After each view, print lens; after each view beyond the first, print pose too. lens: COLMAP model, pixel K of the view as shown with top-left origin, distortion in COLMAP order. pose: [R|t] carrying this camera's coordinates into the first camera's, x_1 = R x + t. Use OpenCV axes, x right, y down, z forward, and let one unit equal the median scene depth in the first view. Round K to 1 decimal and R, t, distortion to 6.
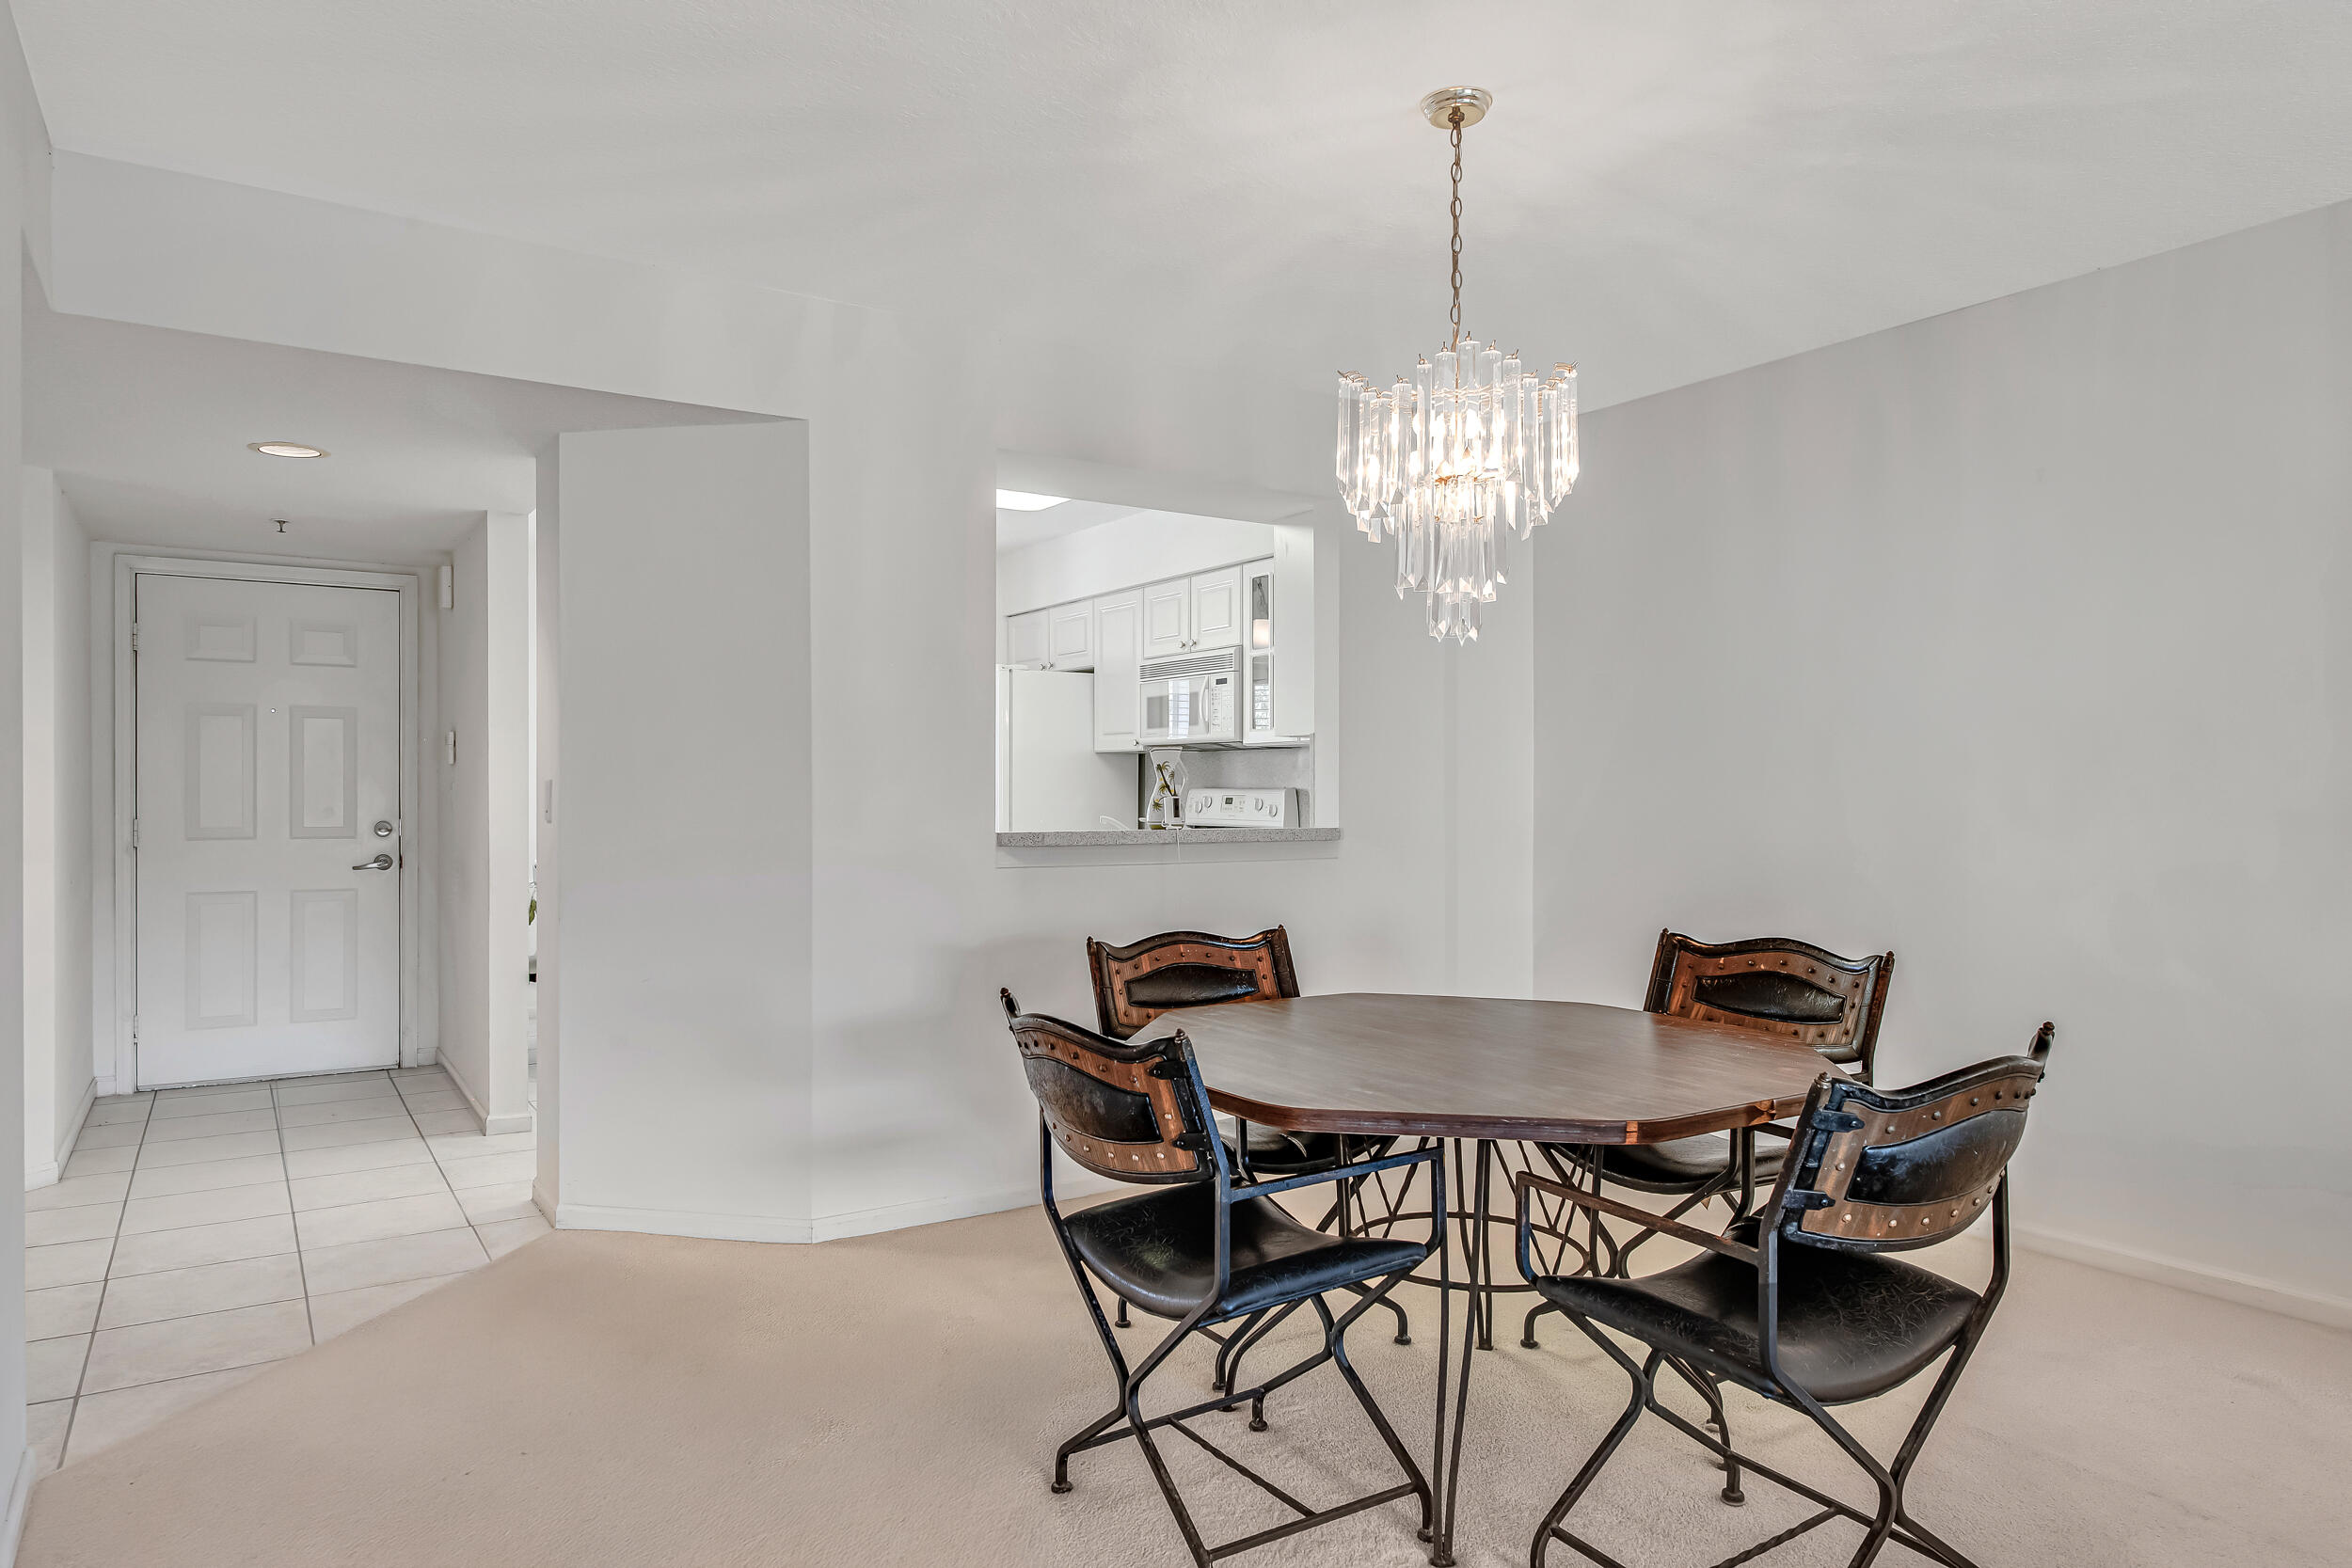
lens RADIAL K [[1455.0, 0, 1174.0], [0, 1455.0, 788.6], [0, 0, 1]] dist [-0.001713, -0.000229]
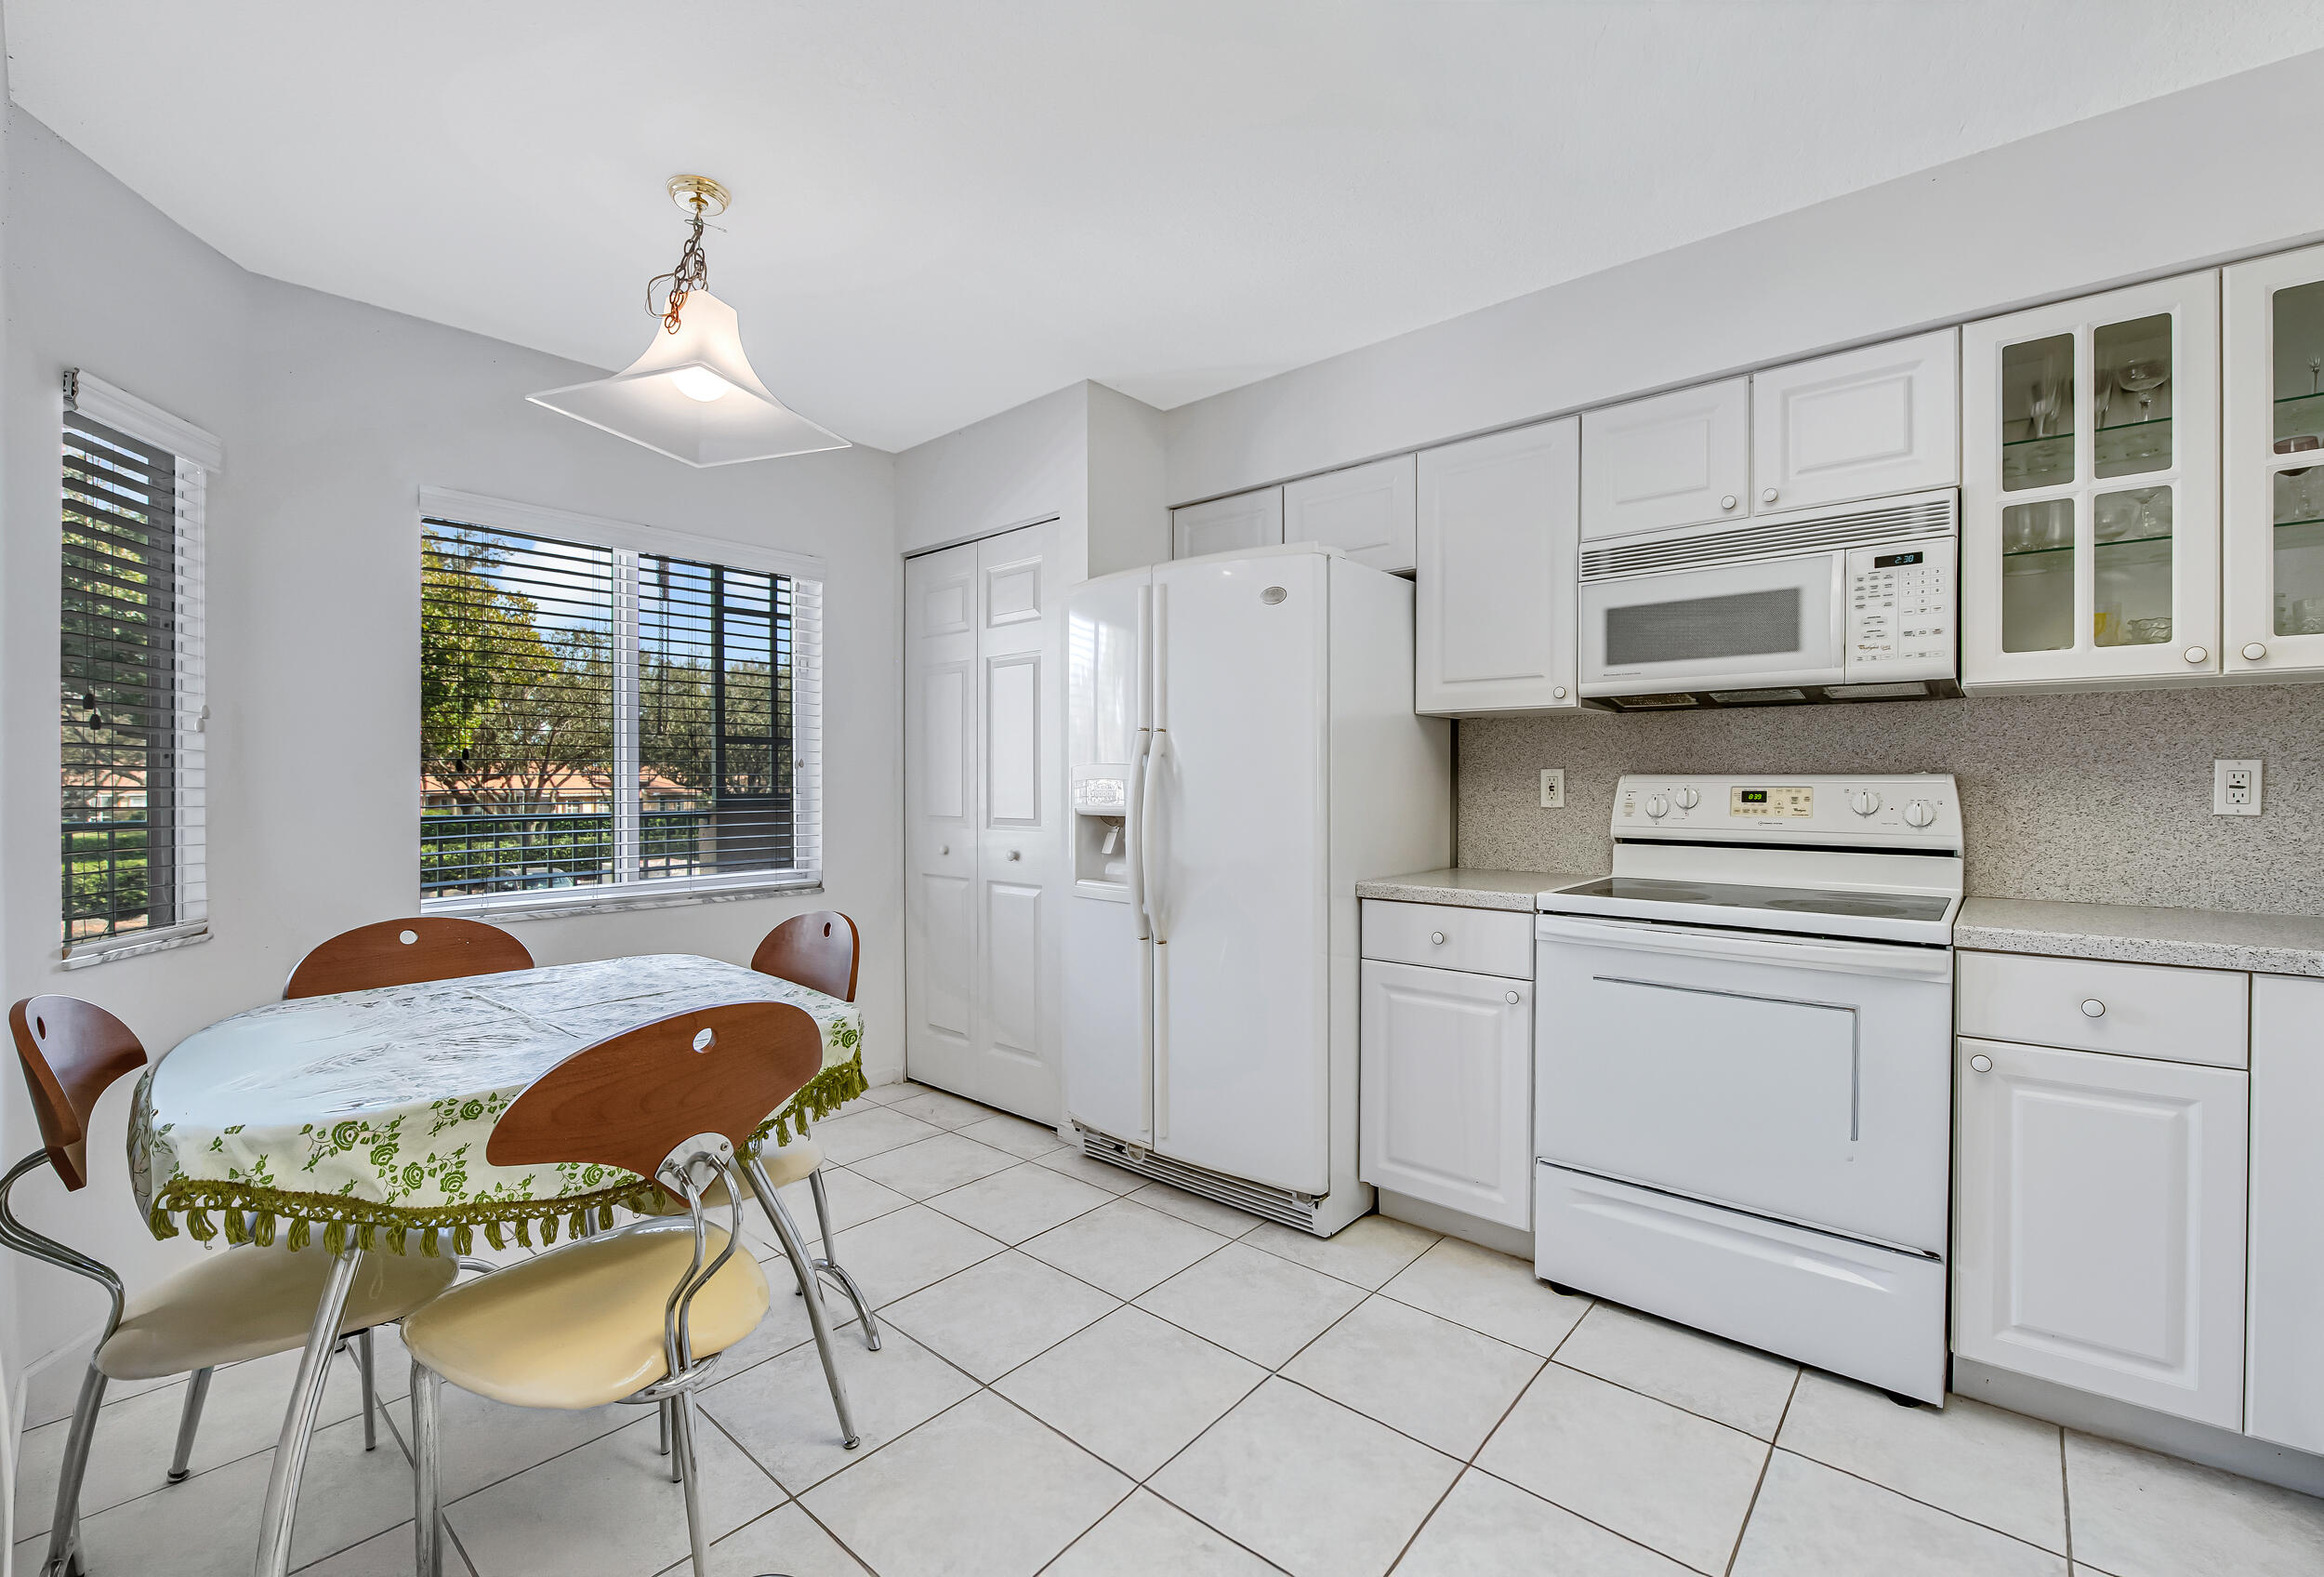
lens RADIAL K [[991.8, 0, 1163.7], [0, 991.8, 787.3], [0, 0, 1]] dist [-0.017241, -0.000857]
pose [[0.962385, -0.001479, 0.271684, -0.291685], [0.000265, 0.999990, 0.004504, 0.003158], [-0.271688, -0.004263, 0.962376, 0.711506]]
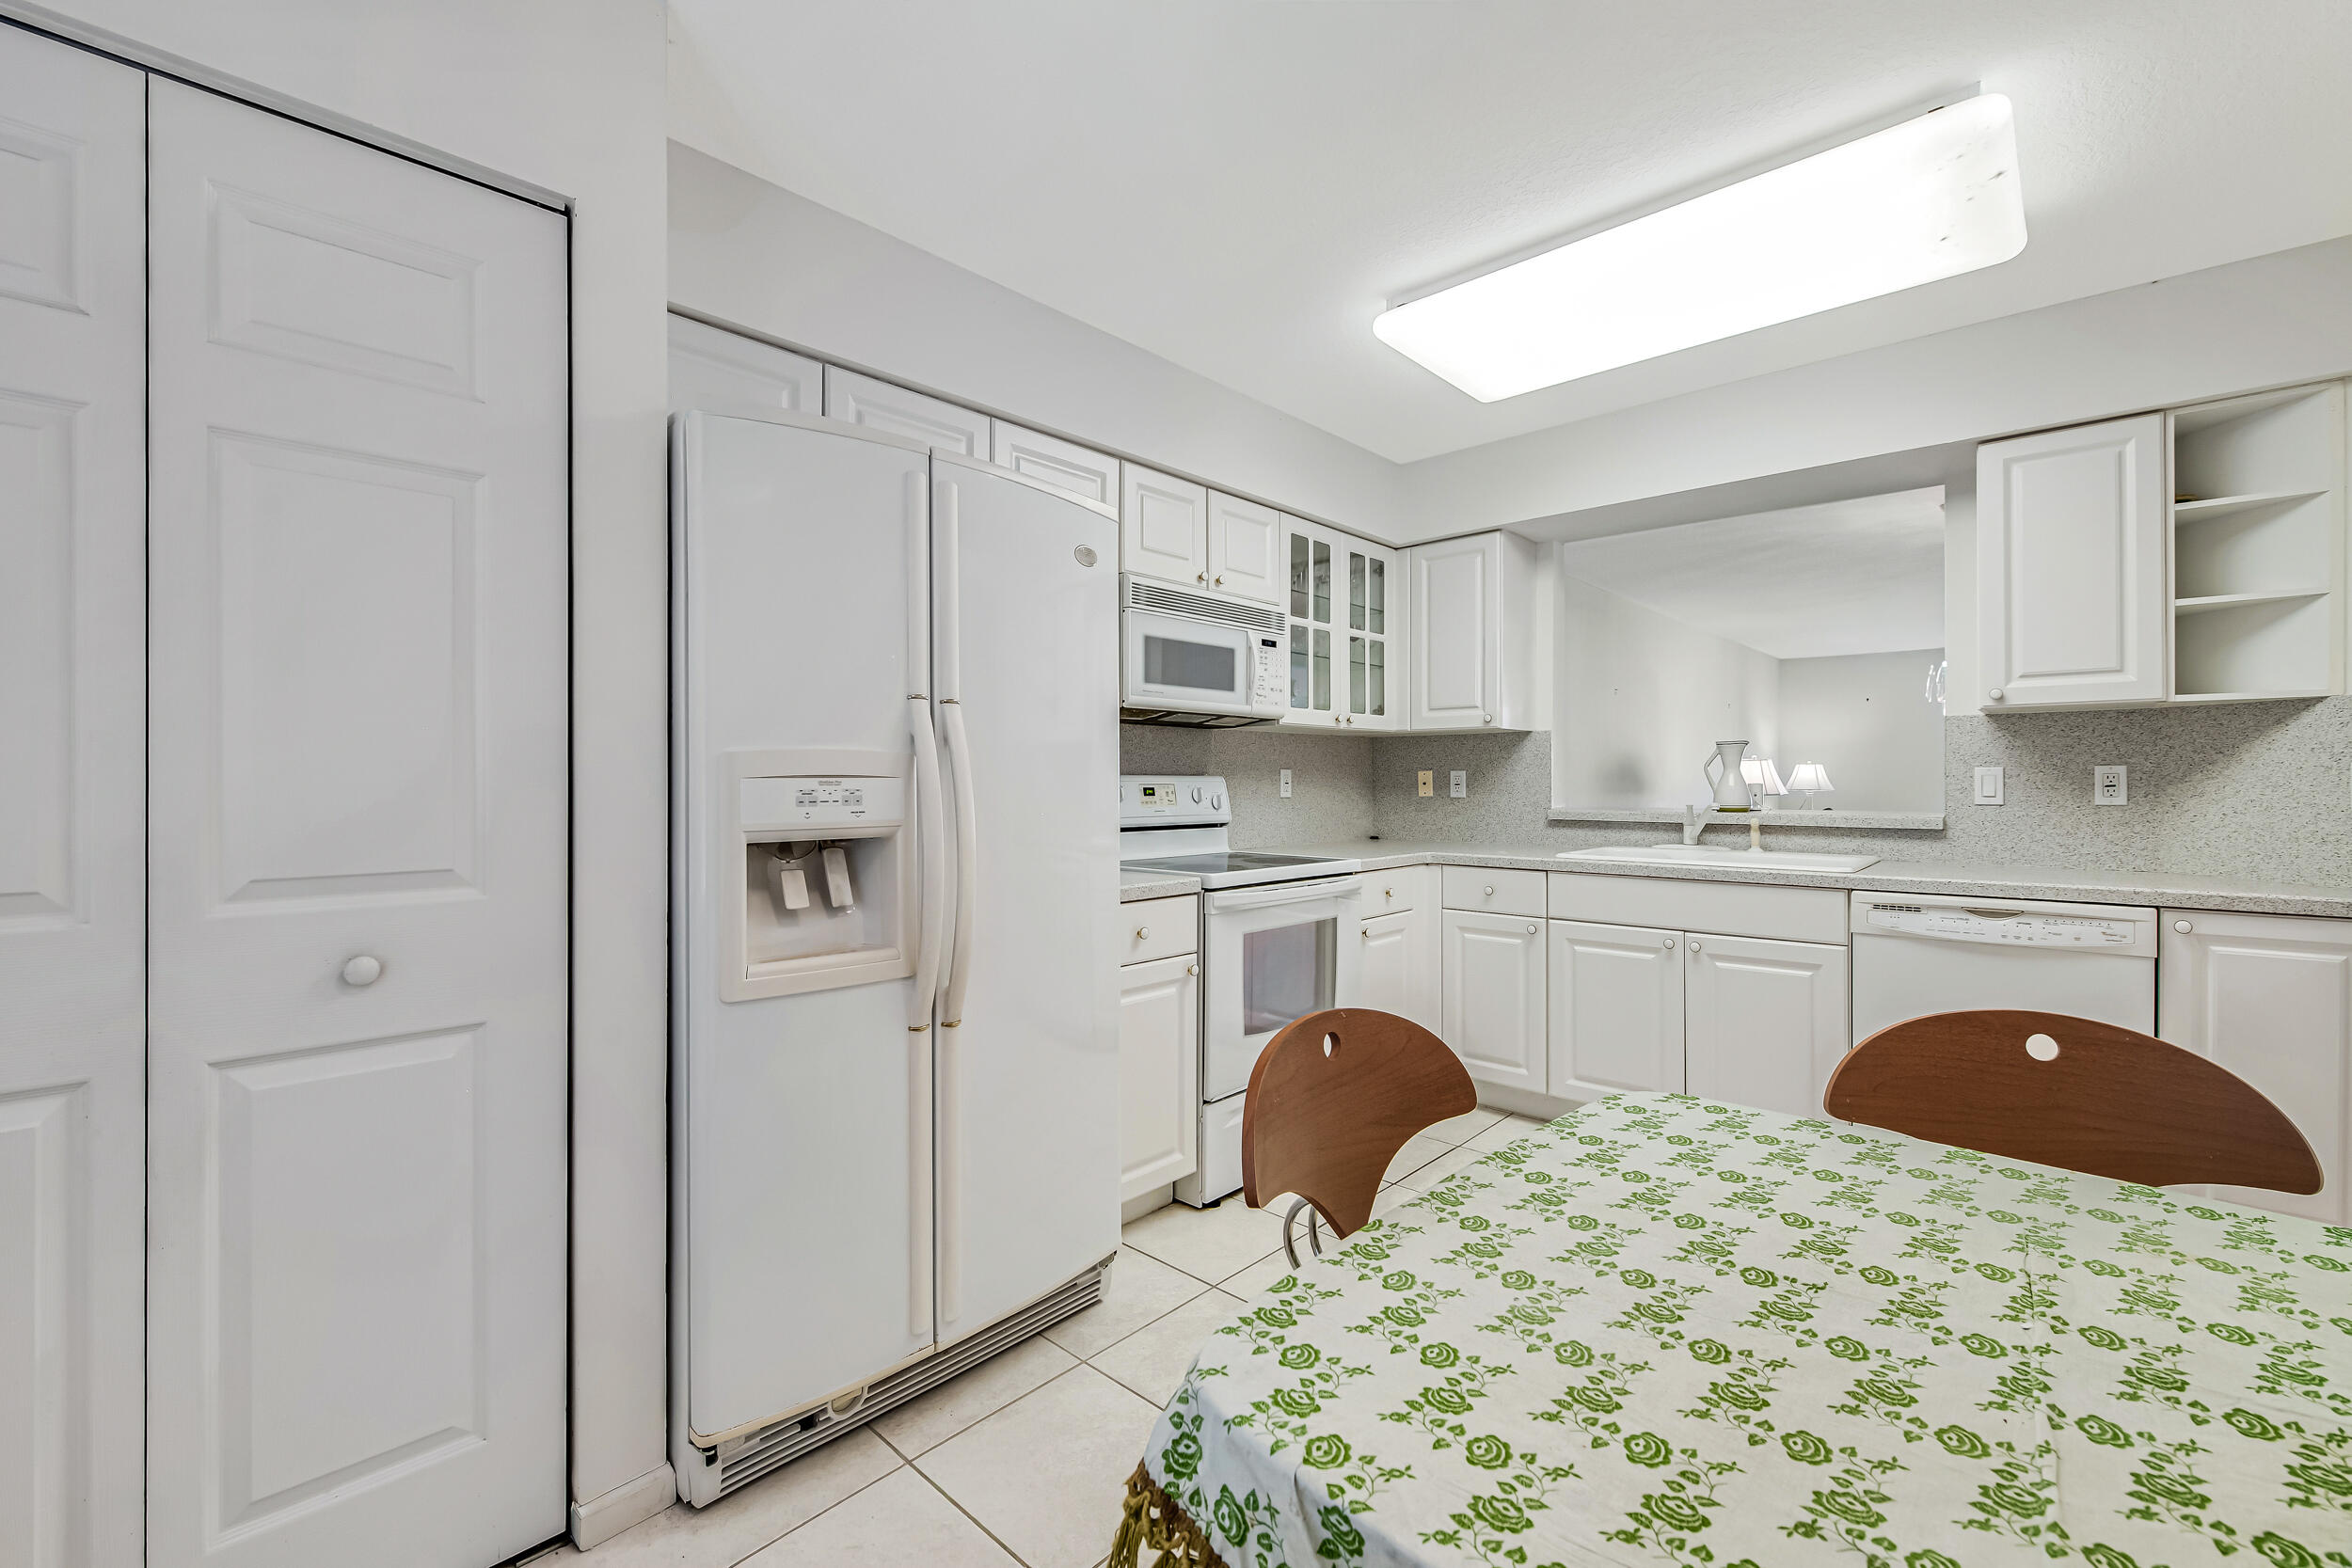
lens RADIAL K [[977.4, 0, 1173.1], [0, 977.4, 774.3], [0, 0, 1]] dist [-0.014489, -0.000506]
pose [[-0.240430, 0.007415, 0.970638, -0.464066], [0.001952, 0.999972, -0.007156, 0.003151], [-0.970664, 0.000174, -0.240438, 1.134415]]
